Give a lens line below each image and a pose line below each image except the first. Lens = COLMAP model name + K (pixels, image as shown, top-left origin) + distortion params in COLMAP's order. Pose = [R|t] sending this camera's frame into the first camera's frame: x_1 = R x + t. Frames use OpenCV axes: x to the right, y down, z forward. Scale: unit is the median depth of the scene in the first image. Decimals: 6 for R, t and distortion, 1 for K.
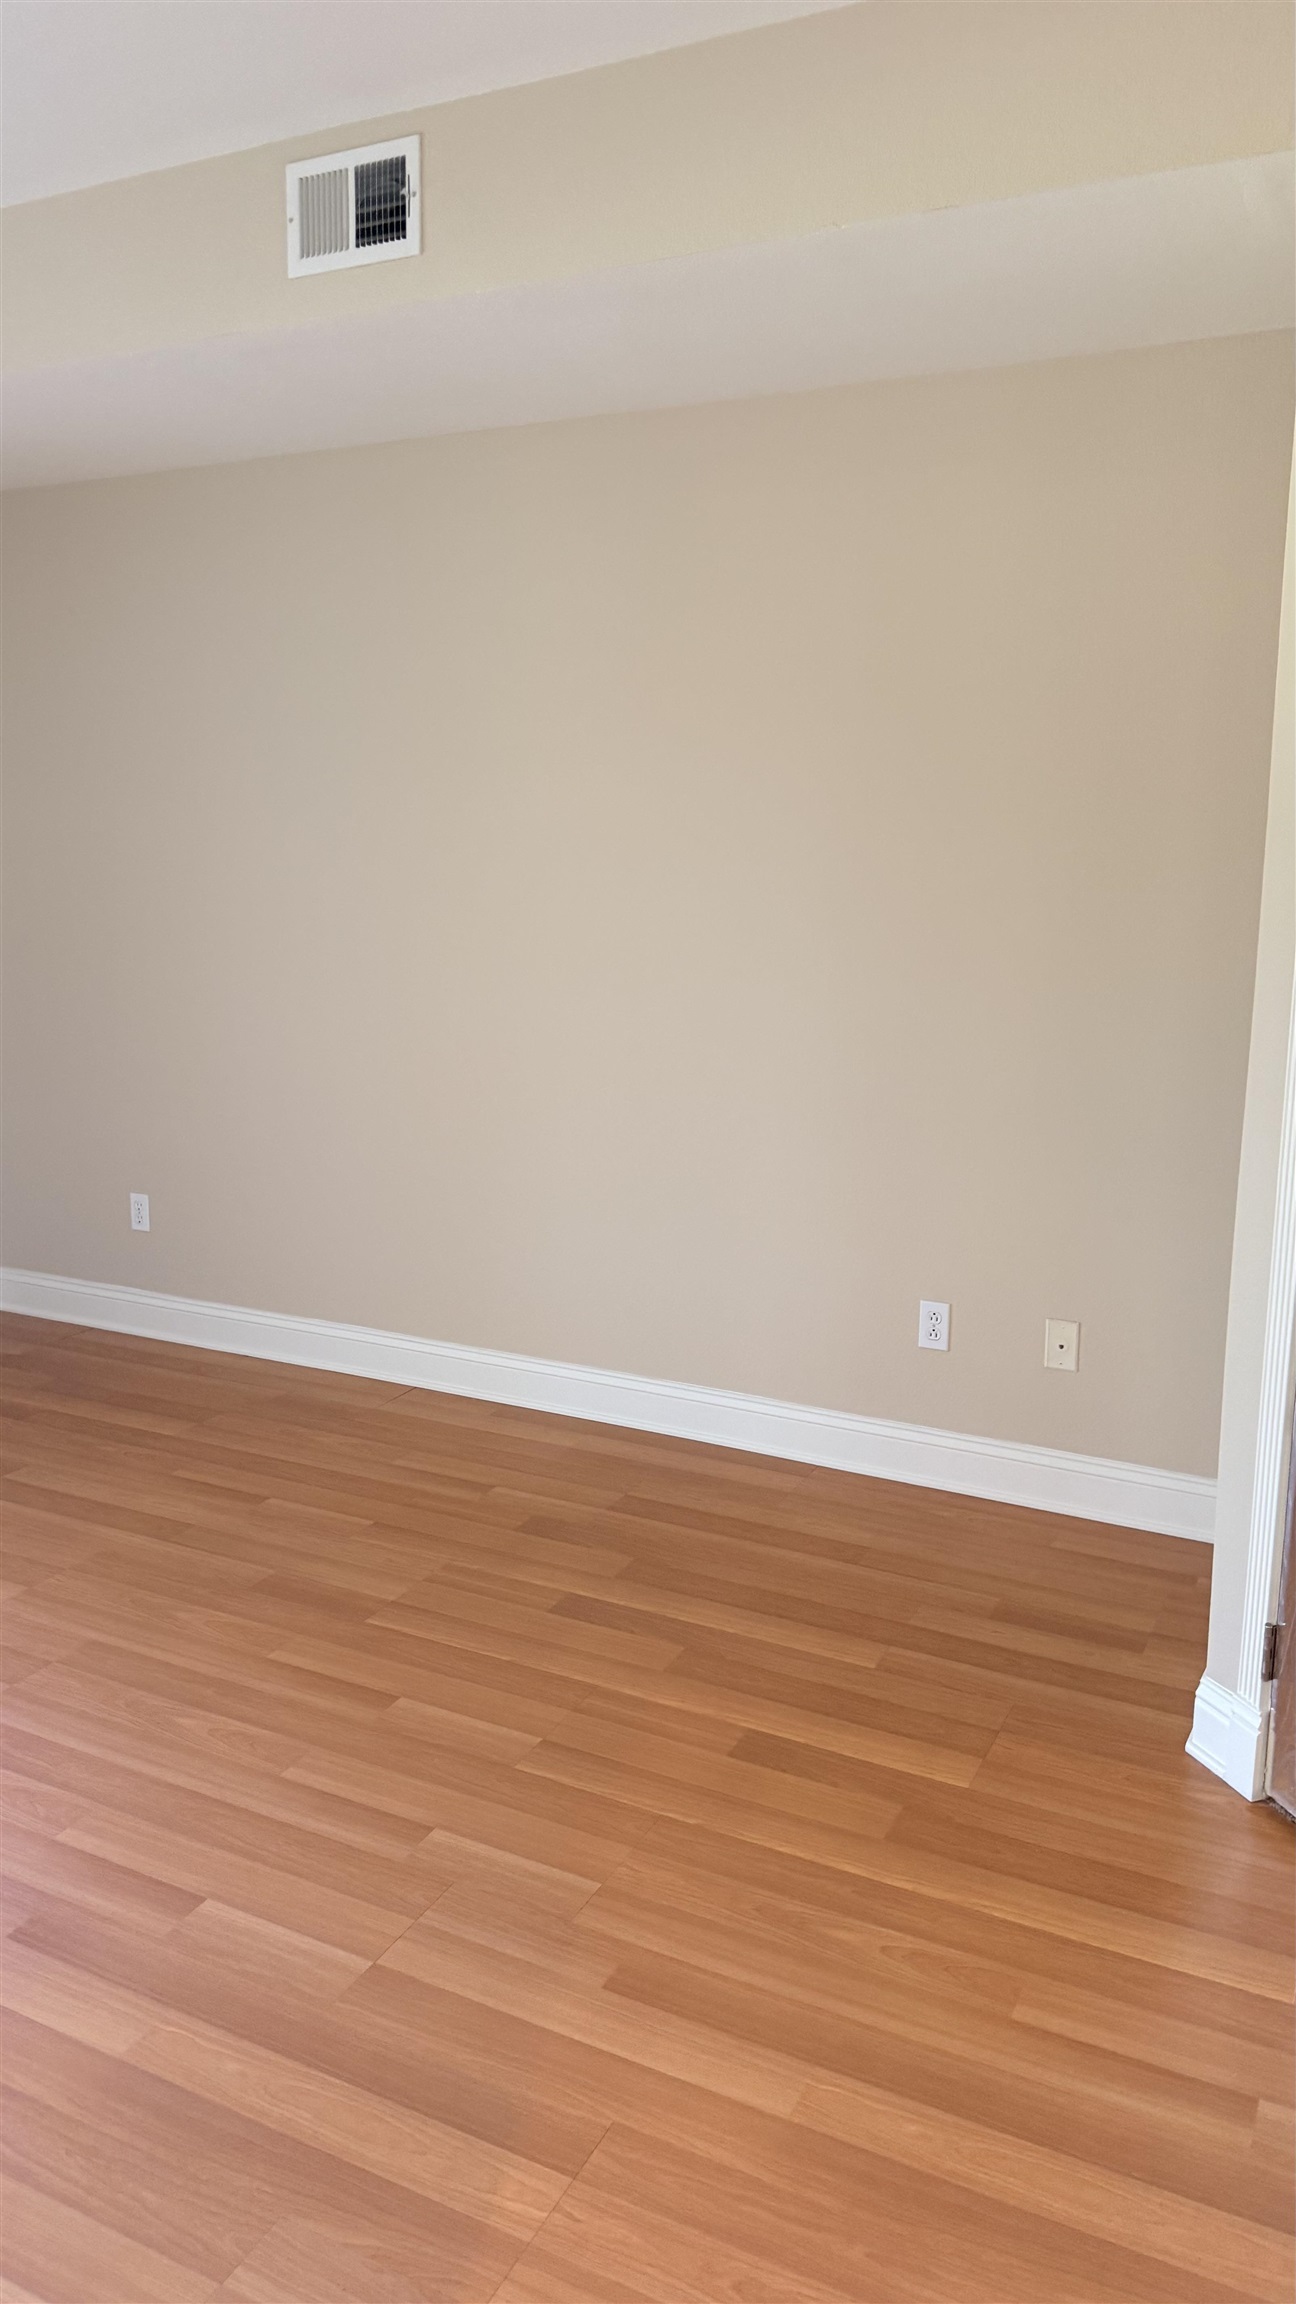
lens RADIAL K [[1541.1, 0, 648.0], [0, 1541.1, 1152.0], [0, 0, 1]] dist [-0.039163, 0.001596]
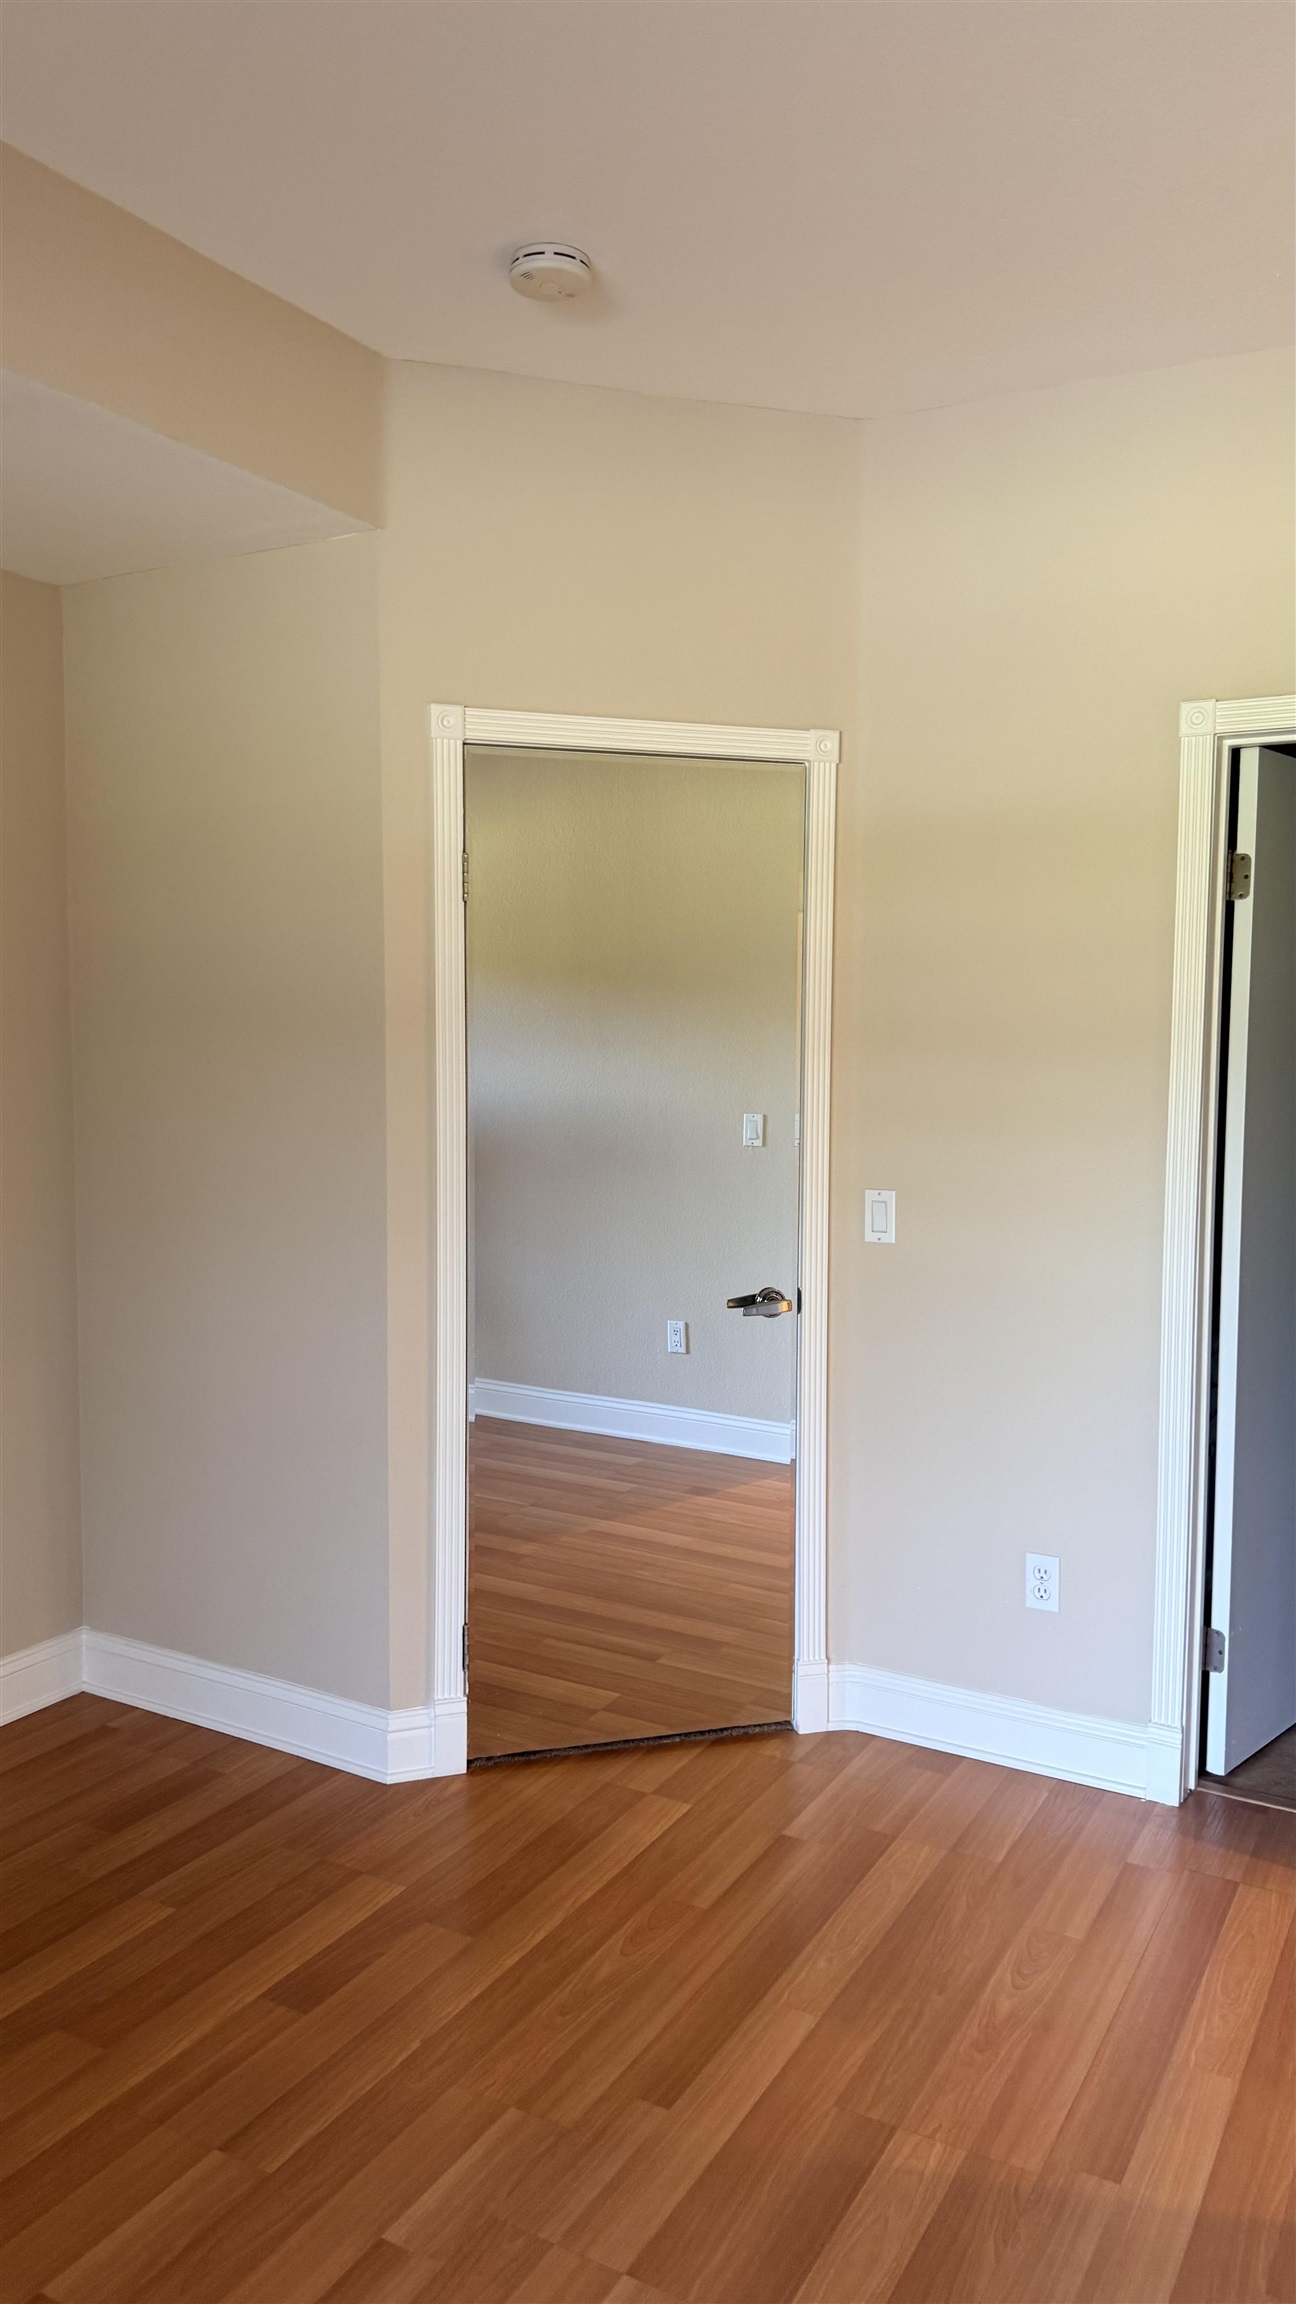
lens RADIAL K [[1662.6, 0, 633.4], [0, 1662.6, 1140.1], [0, 0, 1]] dist [0.074538, -0.081597]
pose [[0.065886, -0.082517, 0.994409, -1.080671], [0.187549, 0.979837, 0.068881, -0.174056], [-0.980043, 0.181962, 0.080033, 0.783921]]
